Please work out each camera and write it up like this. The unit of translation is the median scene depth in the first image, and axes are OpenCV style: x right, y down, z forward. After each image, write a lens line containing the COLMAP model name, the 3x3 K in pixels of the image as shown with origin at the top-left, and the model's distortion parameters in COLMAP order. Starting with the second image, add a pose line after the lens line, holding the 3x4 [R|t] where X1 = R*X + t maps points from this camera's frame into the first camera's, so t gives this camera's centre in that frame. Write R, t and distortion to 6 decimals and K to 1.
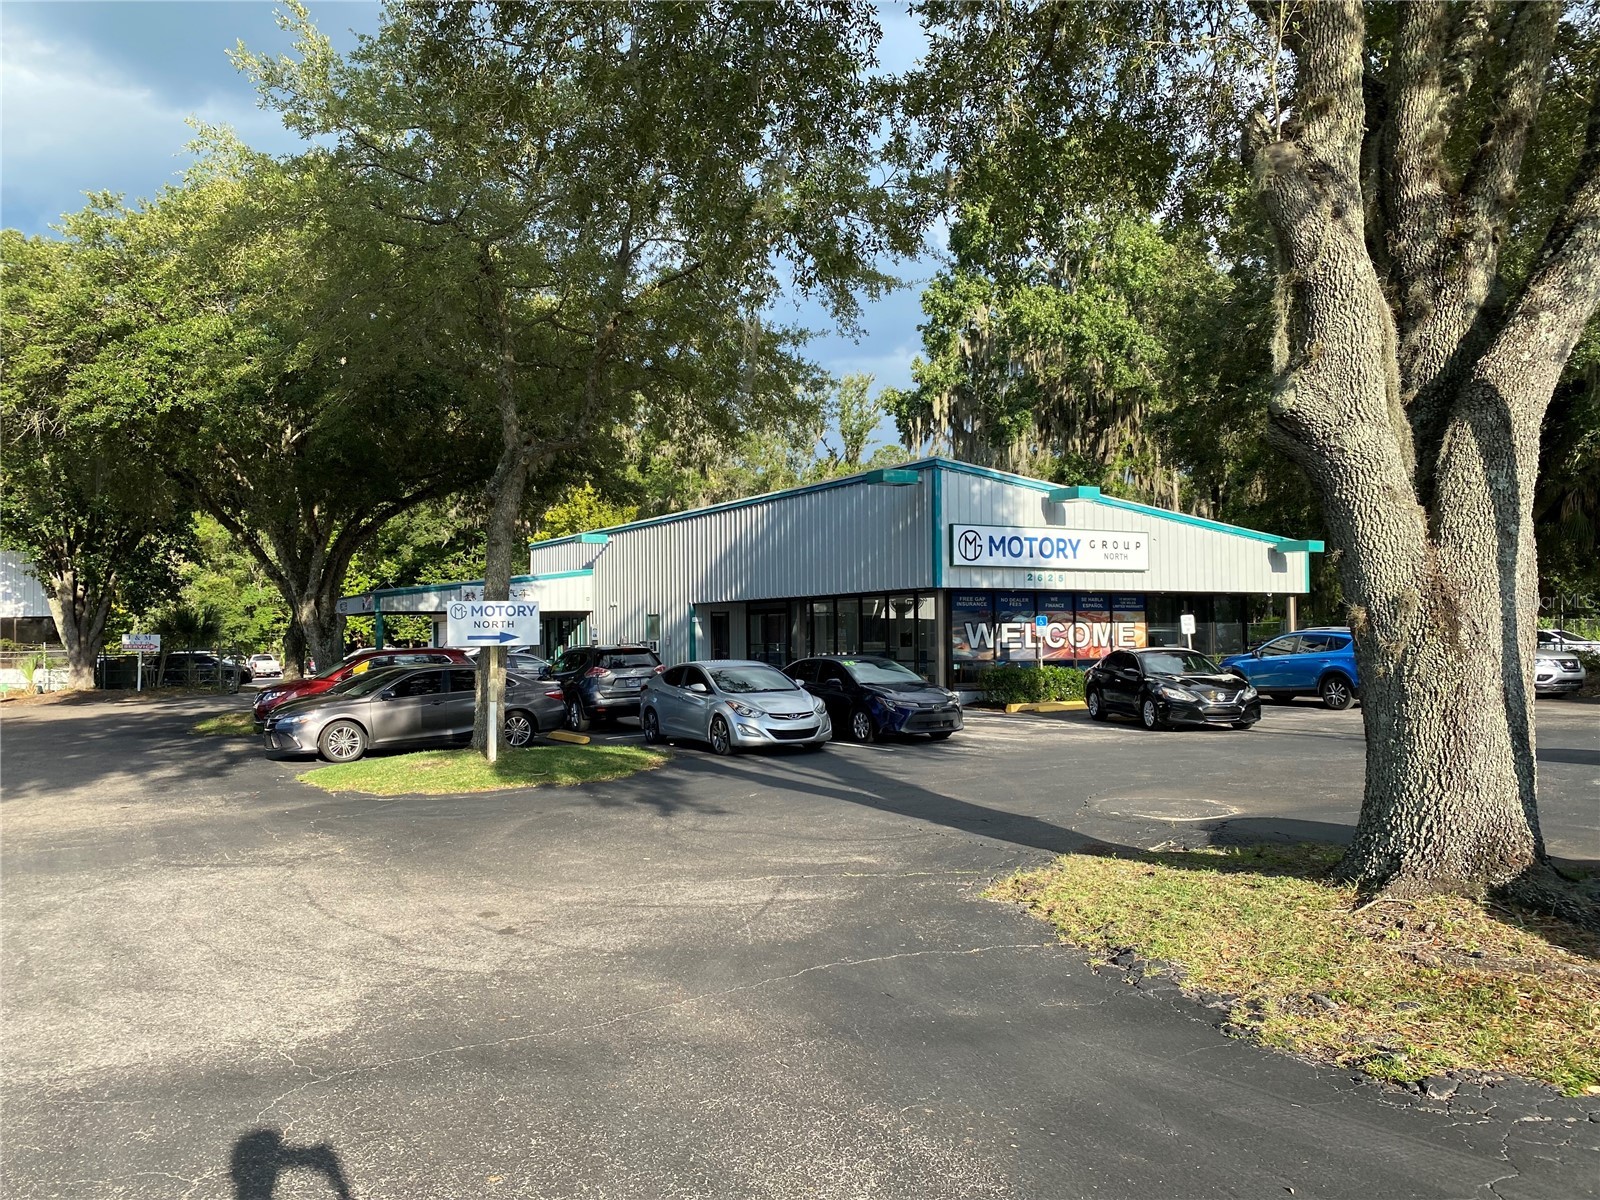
lens RADIAL K [[1256.9, 0, 794.9], [0, 1256.9, 600.8], [0, 0, 1]] dist [0.069412, -0.005662]
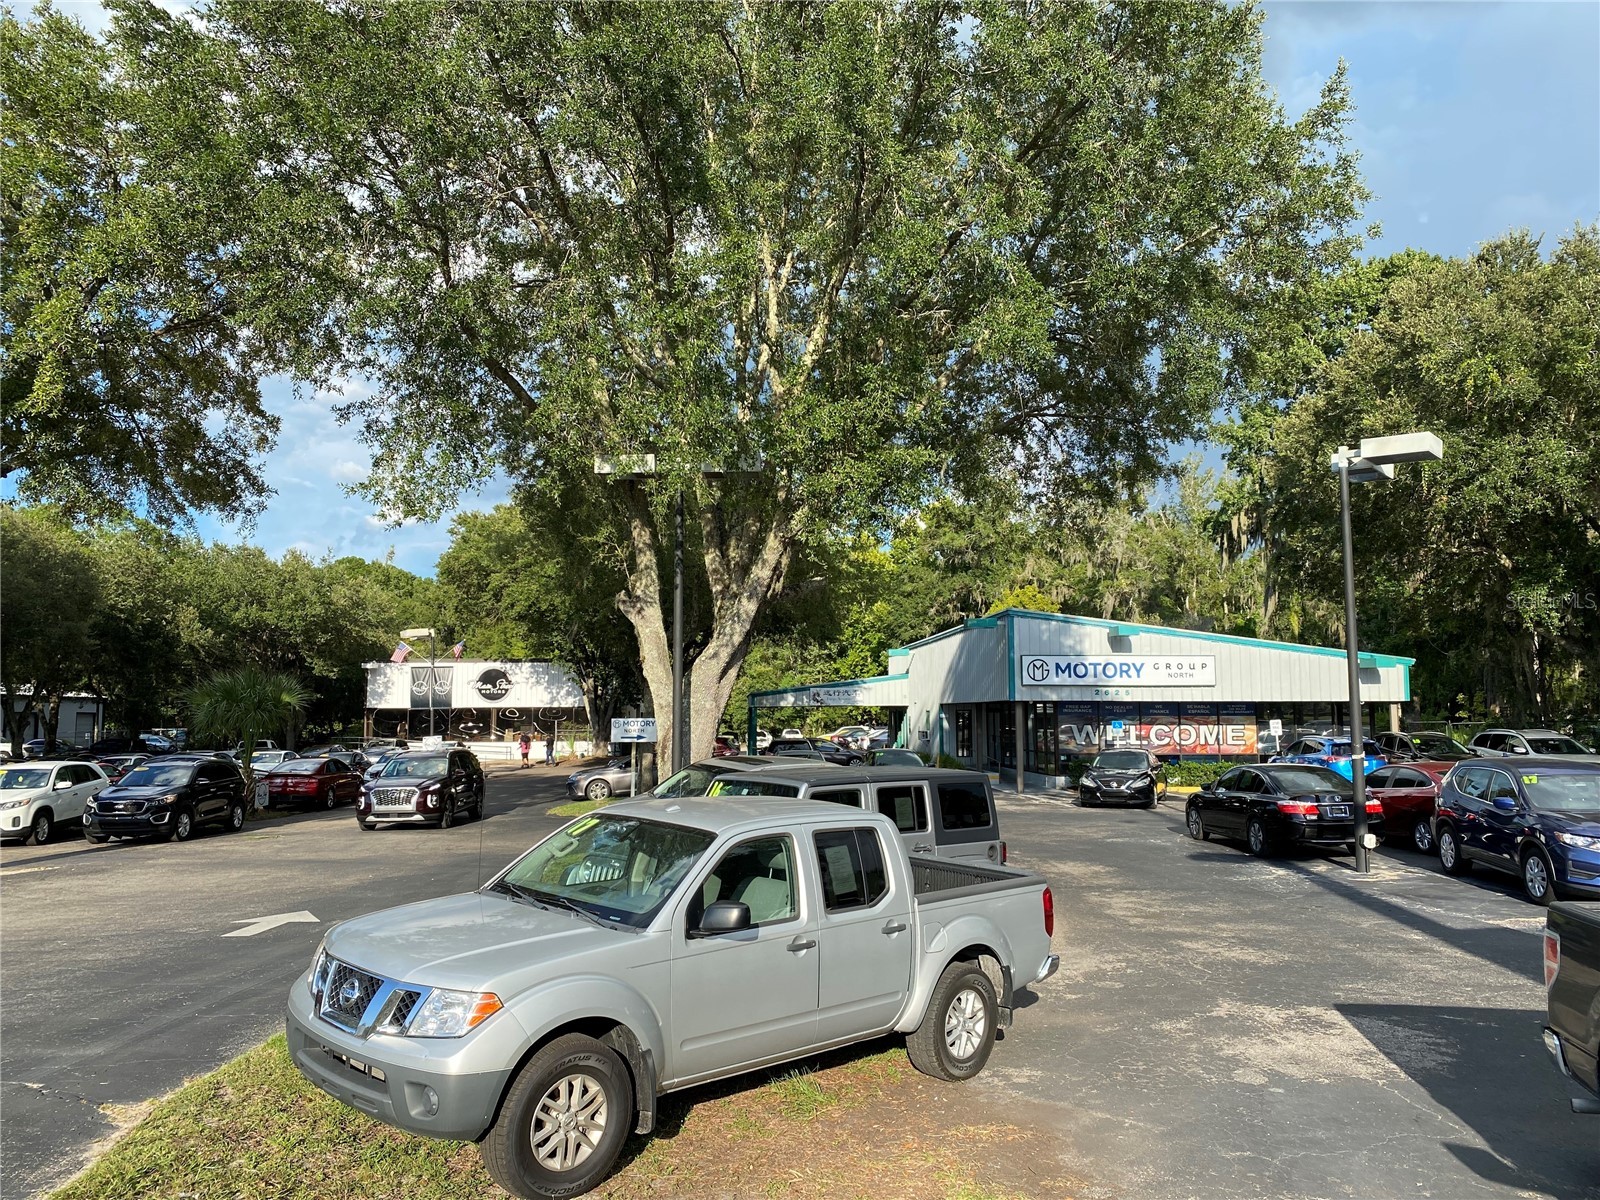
lens RADIAL K [[1256.9, 0, 792.8], [0, 1256.9, 586.6], [0, 0, 1]] dist [0.069412, -0.005662]
pose [[0.891575, -0.036794, -0.451375, 0.432027], [0.005293, 0.997473, -0.070855, -0.031767], [0.452841, 0.060784, 0.889517, -0.304692]]
